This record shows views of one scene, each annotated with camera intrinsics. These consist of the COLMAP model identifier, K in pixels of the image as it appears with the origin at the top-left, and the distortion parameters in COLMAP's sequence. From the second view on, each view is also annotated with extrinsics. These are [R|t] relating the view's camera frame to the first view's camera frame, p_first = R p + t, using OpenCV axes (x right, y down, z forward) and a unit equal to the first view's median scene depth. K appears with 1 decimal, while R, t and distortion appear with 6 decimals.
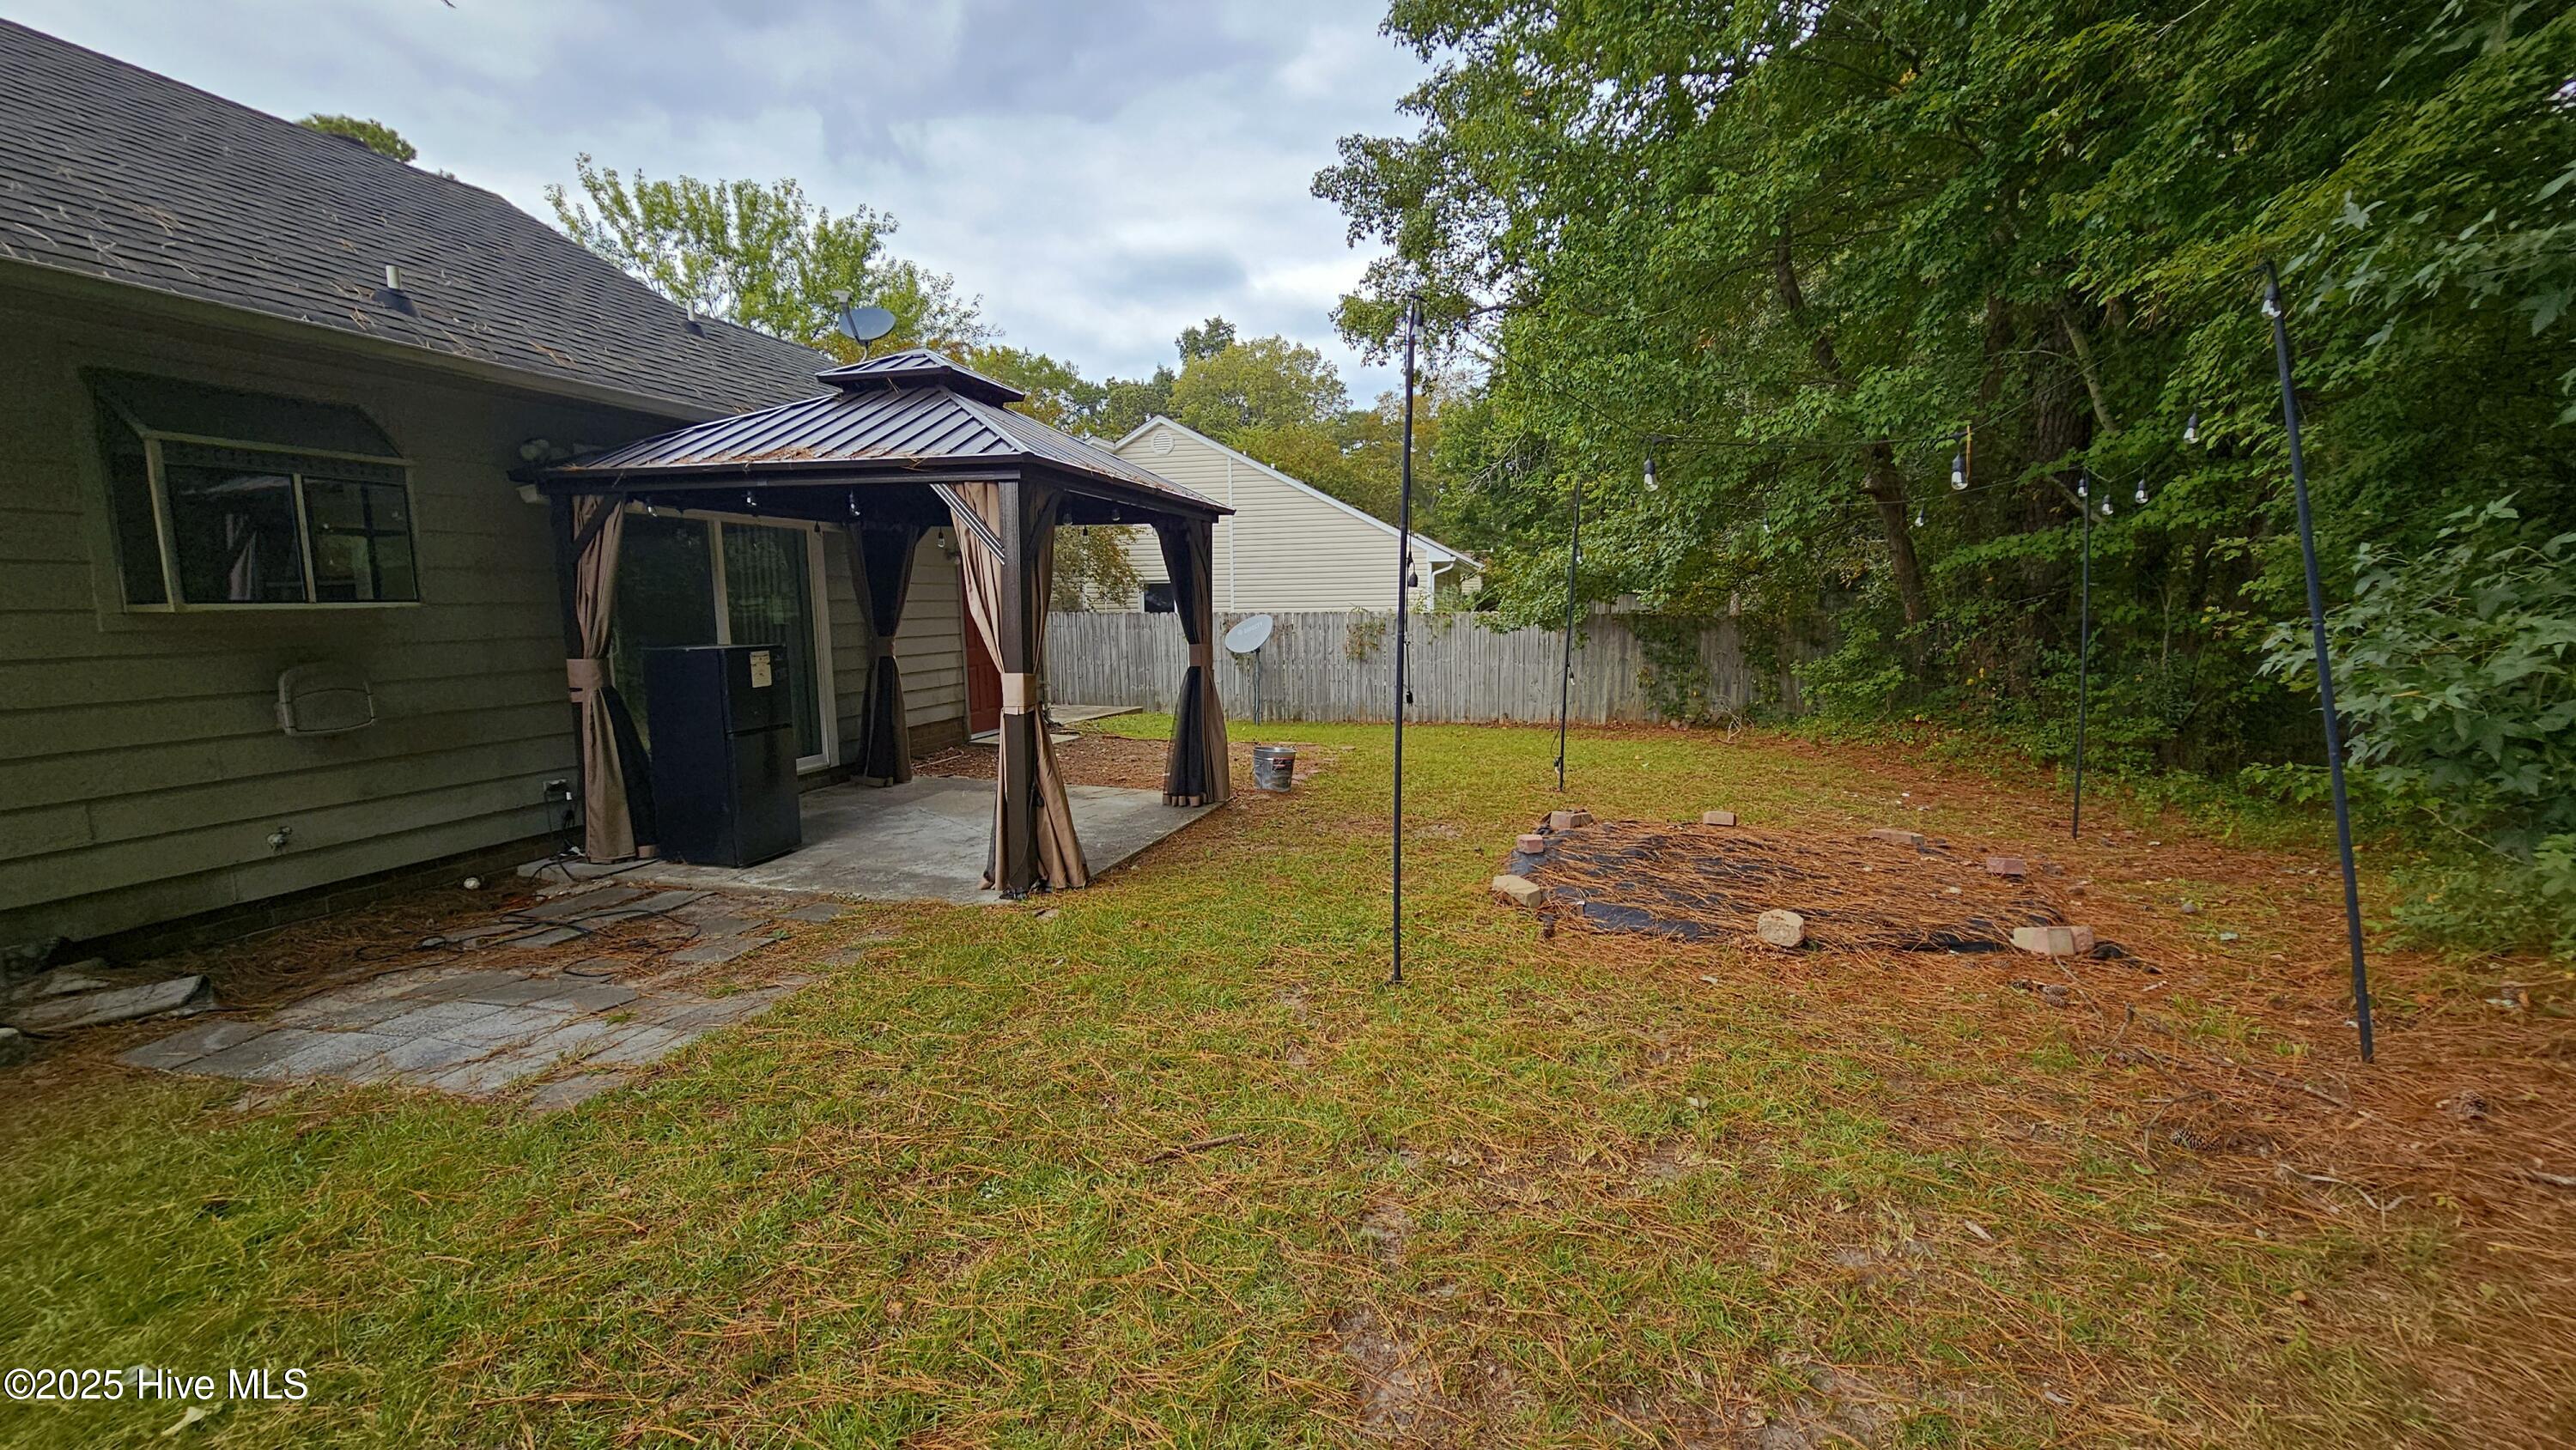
lens RADIAL K [[1056.2, 0, 1279.4], [0, 1056.2, 736.6], [0, 0, 1]] dist [0.002132, -0.000611]
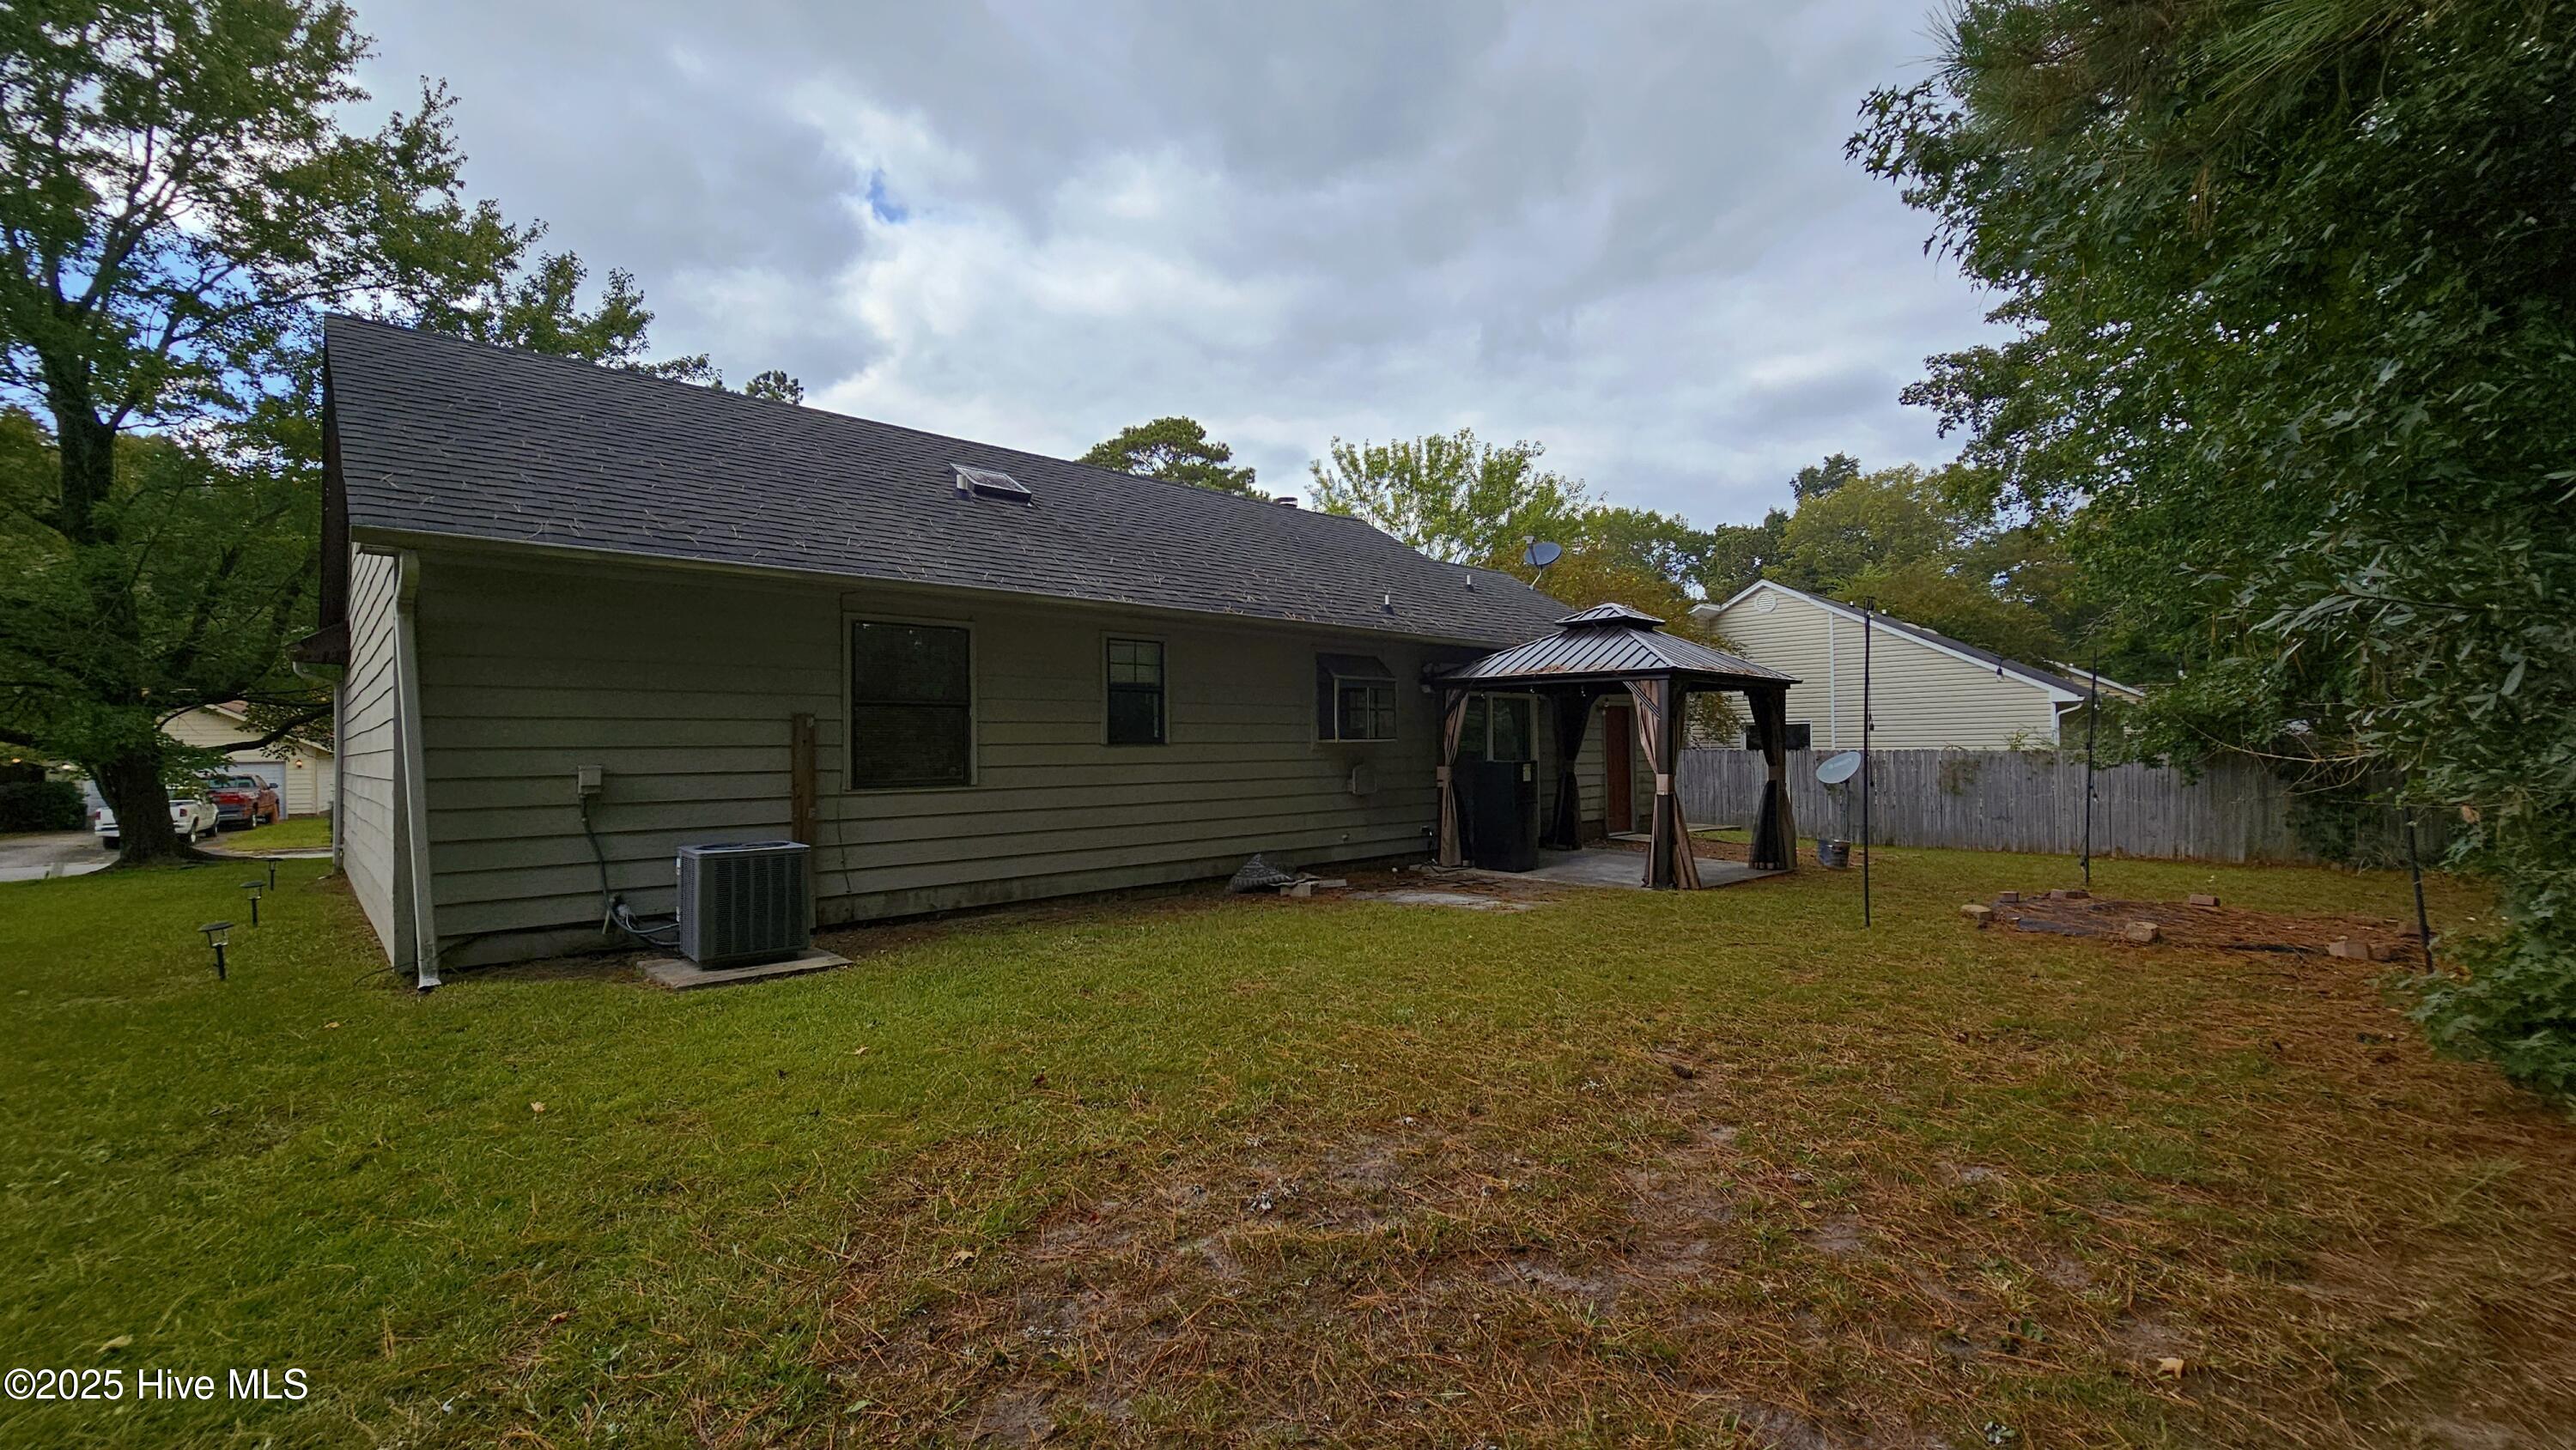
lens RADIAL K [[1056.2, 0, 1289.5], [0, 1056.2, 741.5], [0, 0, 1]] dist [0.002132, -0.000611]
pose [[0.858107, -0.001230, -0.513469, 0.052207], [-0.064851, 0.991730, -0.110753, 0.045738], [0.509359, 0.128337, 0.850931, -0.332962]]
